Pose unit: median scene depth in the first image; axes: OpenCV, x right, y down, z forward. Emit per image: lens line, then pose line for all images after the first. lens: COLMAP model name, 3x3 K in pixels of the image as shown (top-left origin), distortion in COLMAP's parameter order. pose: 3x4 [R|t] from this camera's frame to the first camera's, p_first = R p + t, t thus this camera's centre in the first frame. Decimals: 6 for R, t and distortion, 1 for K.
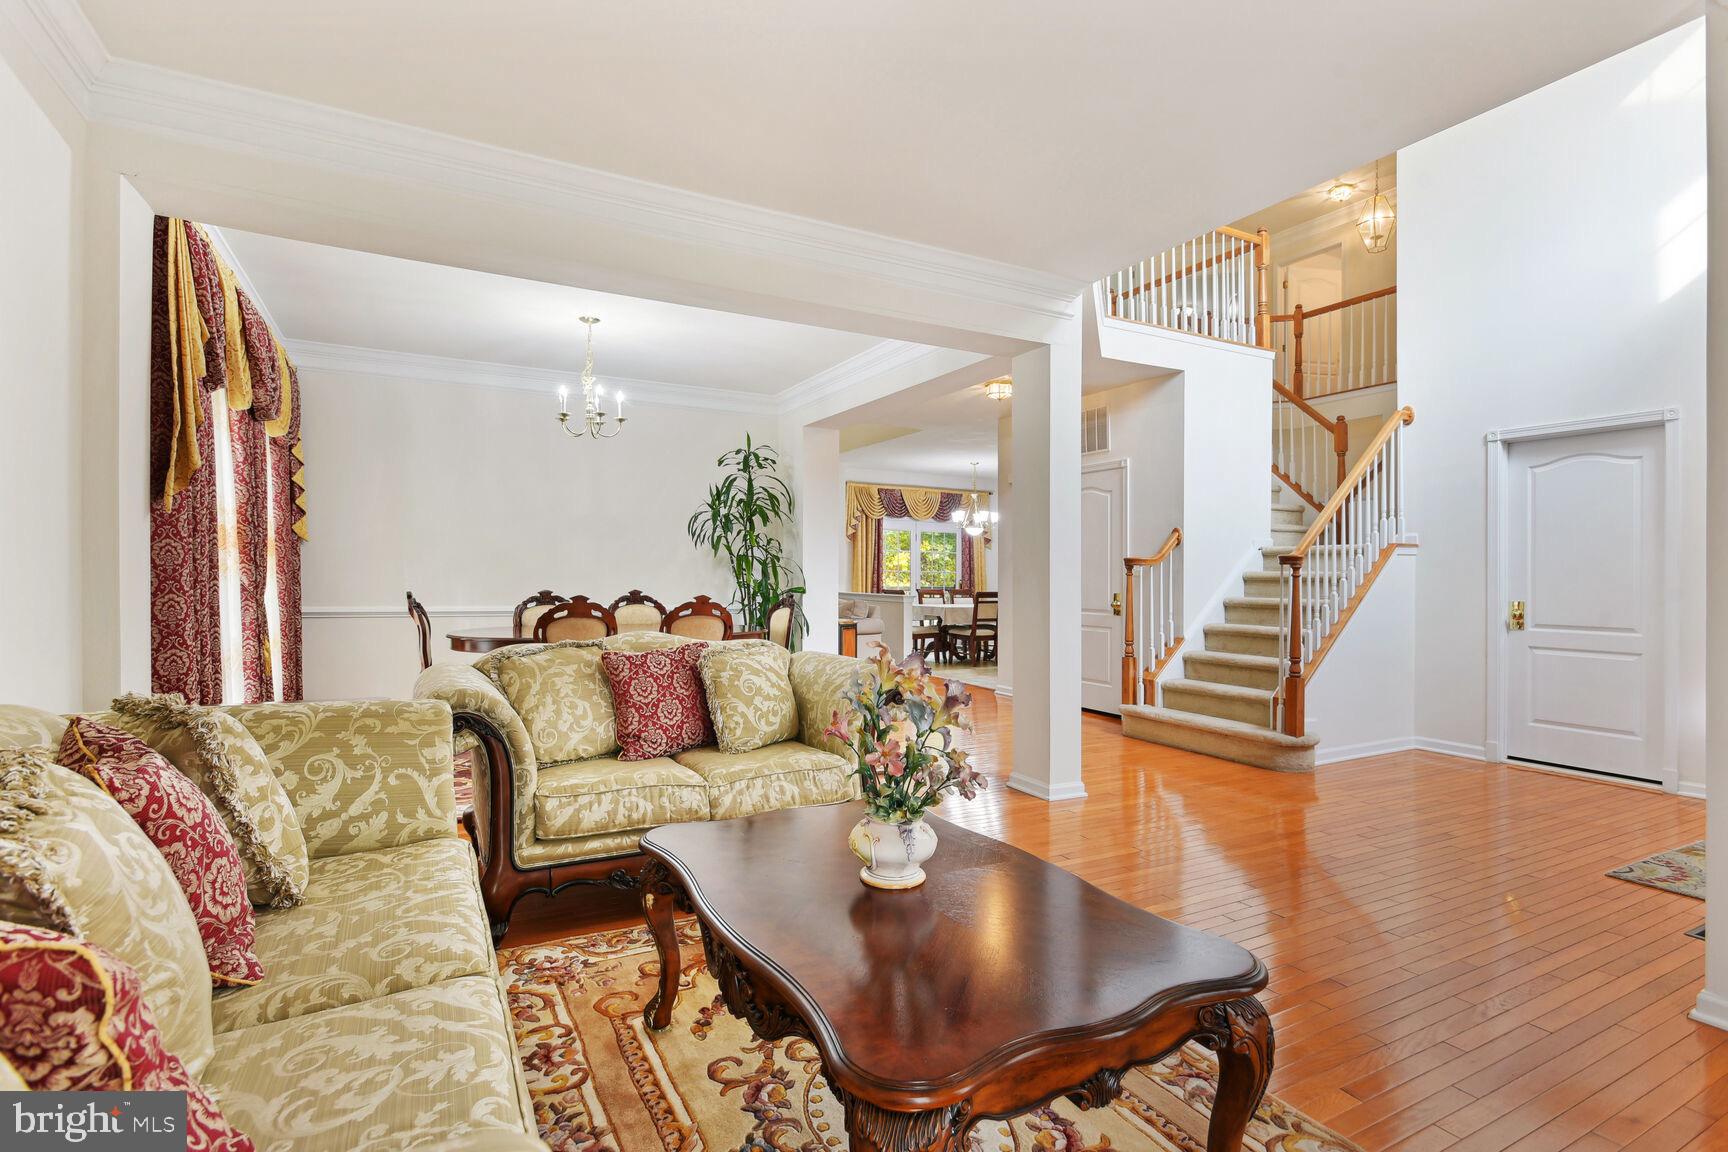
lens RADIAL K [[826.3, 0, 865.6], [0, 826.3, 580.8], [0, 0, 1]] dist [-0.015981, -0.000508]
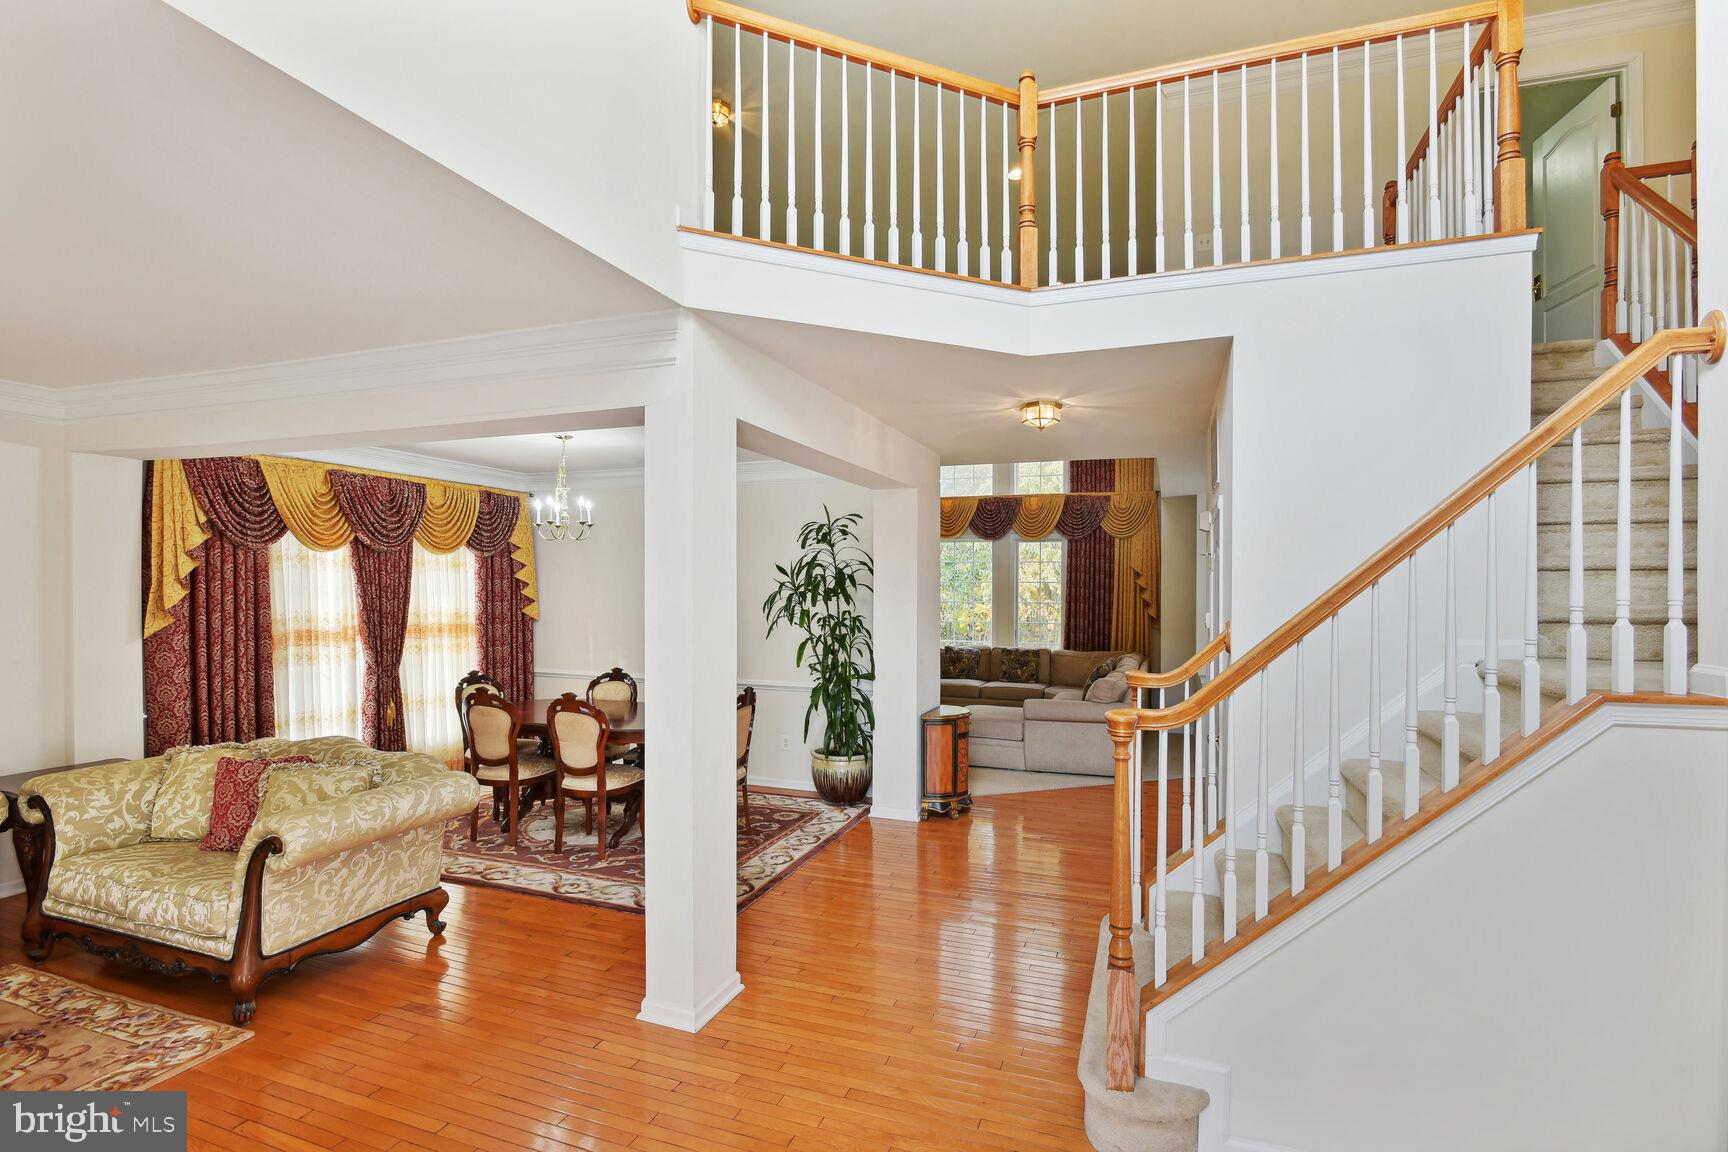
lens RADIAL K [[826.3, 0, 865.6], [0, 826.3, 580.8], [0, 0, 1]] dist [-0.015981, -0.000508]
pose [[0.666961, -0.013701, -0.744966, 1.273520], [-0.002167, 0.999791, -0.020327, -0.158318], [0.745089, 0.015171, 0.666792, 0.910884]]
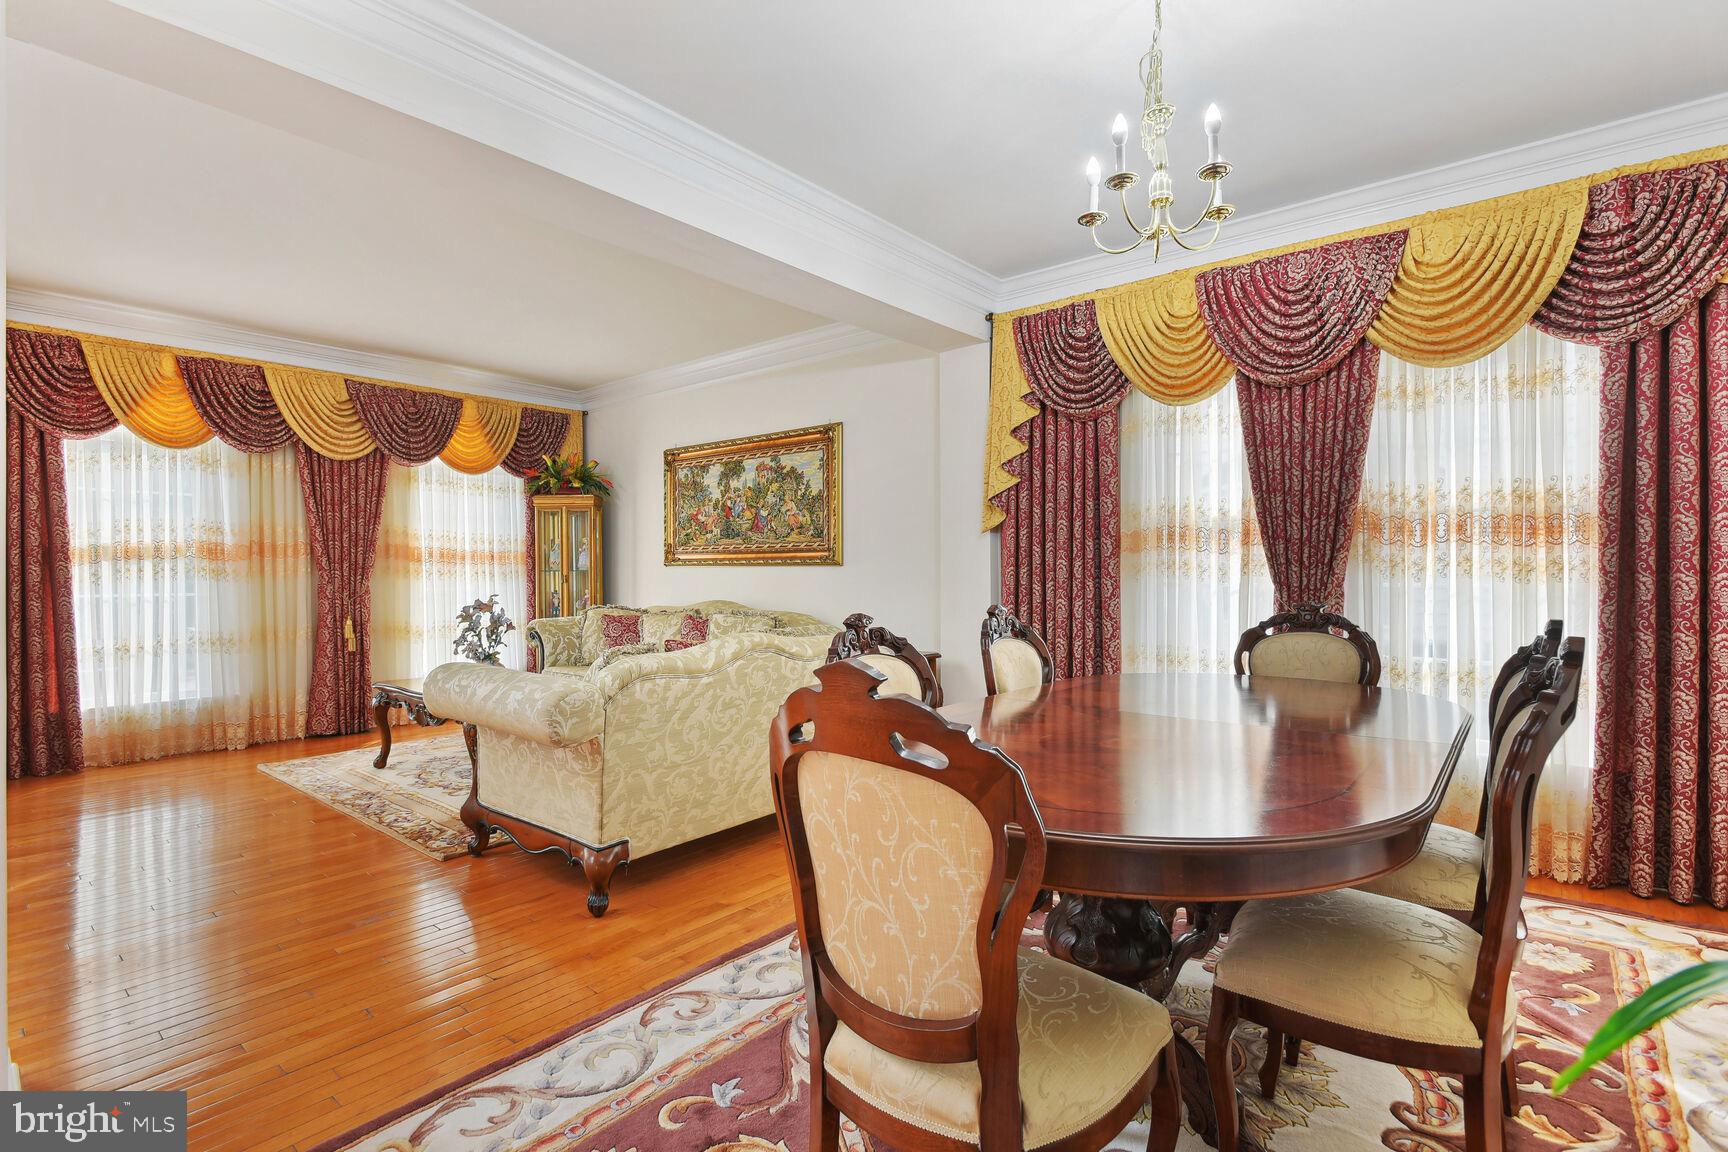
lens RADIAL K [[826.3, 0, 865.6], [0, 826.3, 580.8], [0, 0, 1]] dist [-0.015981, -0.000508]
pose [[-0.926498, -0.002776, -0.376290, -0.047197], [-0.008735, 0.999862, 0.014130, -0.012791], [0.376199, 0.016378, -0.926394, 2.186498]]
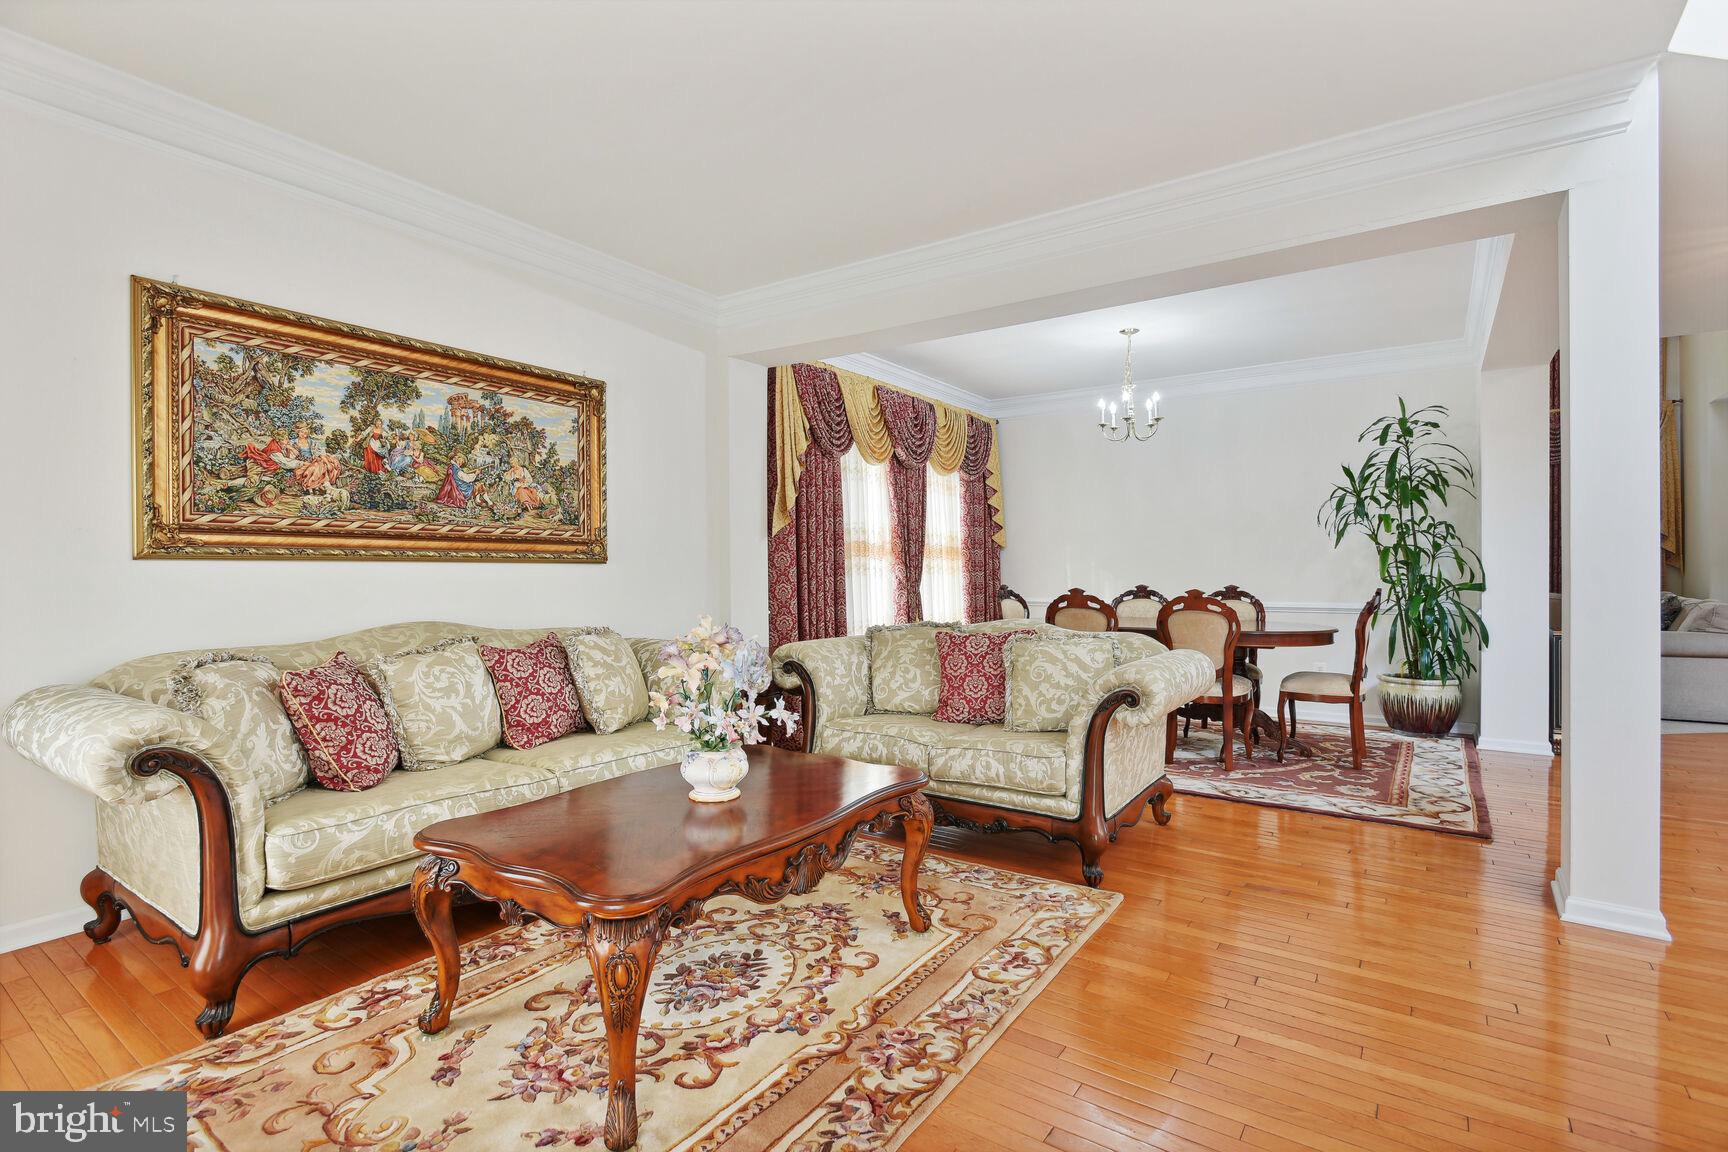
lens RADIAL K [[814.0, 0, 864.0], [0, 814.0, 576.0], [0, 0, 1]] dist [-0.014966, -0.000399]
pose [[0.456771, -0.007605, -0.889552, 0.730828], [0.002622, 0.999971, -0.007203, 0.011865], [0.889581, 0.000958, 0.456777, 0.348900]]
